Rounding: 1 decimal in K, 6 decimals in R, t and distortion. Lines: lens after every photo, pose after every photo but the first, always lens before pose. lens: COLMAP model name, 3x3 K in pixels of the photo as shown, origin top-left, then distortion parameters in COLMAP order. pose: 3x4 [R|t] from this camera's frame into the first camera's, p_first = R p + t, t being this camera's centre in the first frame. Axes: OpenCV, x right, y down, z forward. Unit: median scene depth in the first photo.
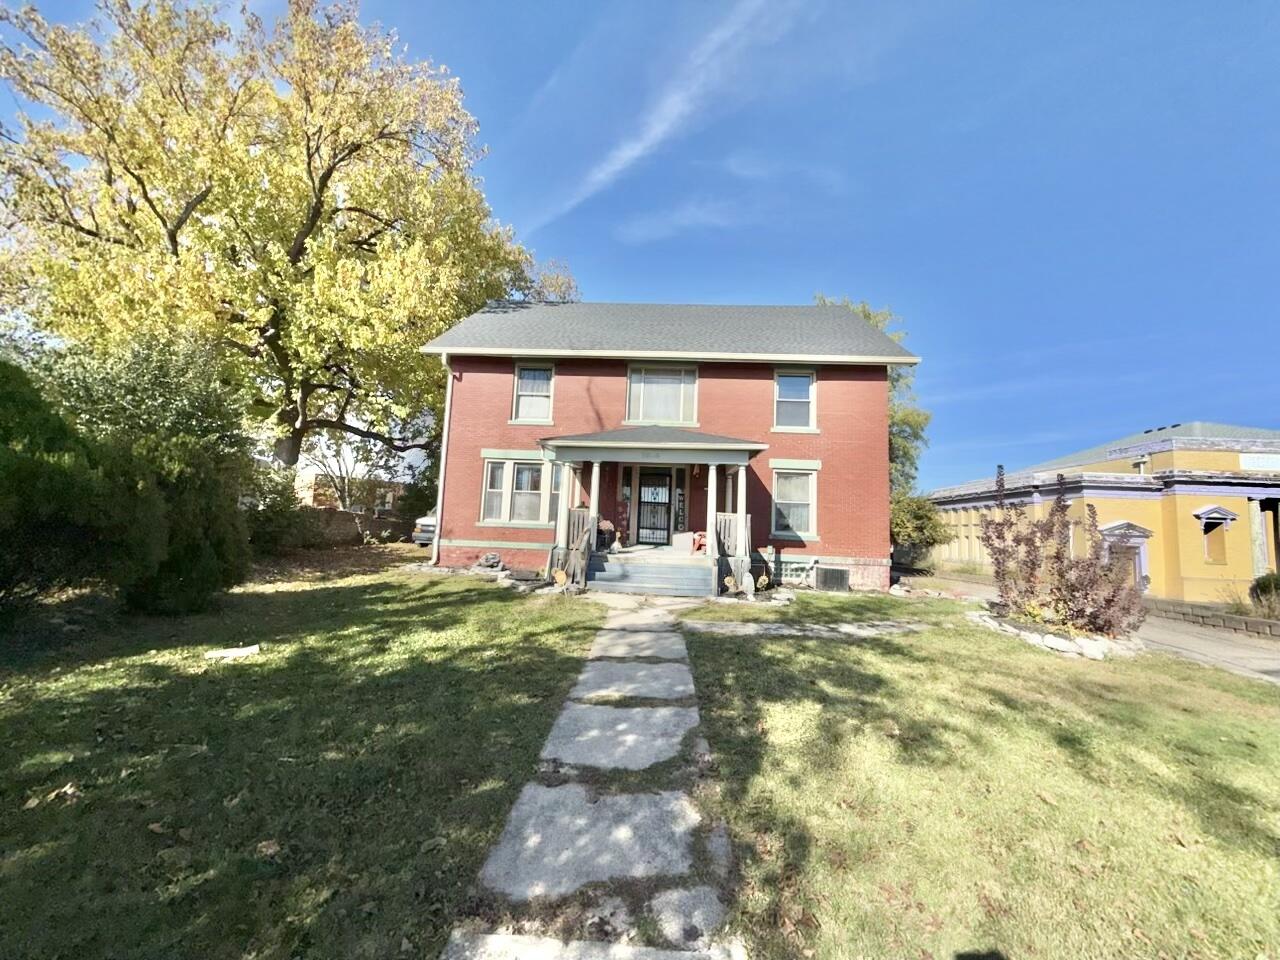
lens RADIAL K [[519.0, 0, 640.0], [0, 519.0, 480.0], [0, 0, 1]] dist [-0.001113, -0.000134]
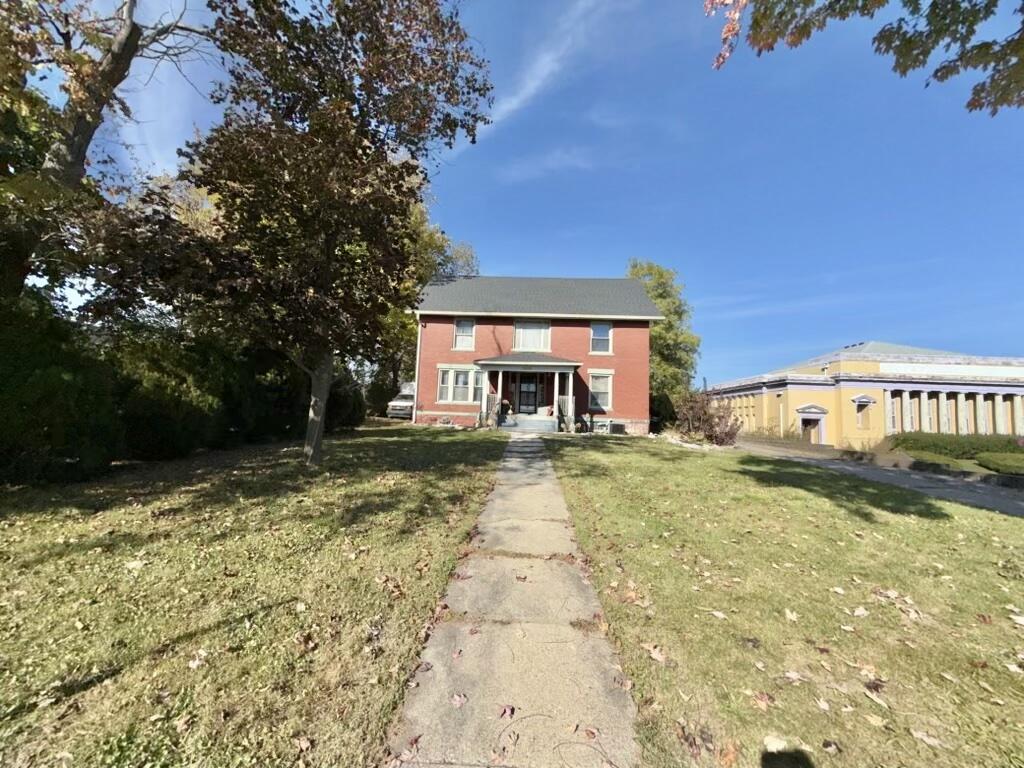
lens RADIAL K [[415.2, 0, 512.0], [0, 415.2, 384.0], [0, 0, 1]] dist [-0.001113, -0.000134]
pose [[0.999987, -0.002191, 0.004500, -0.038781], [0.002137, 0.999927, 0.011925, -0.002854], [-0.004526, -0.011916, 0.999919, -0.538595]]
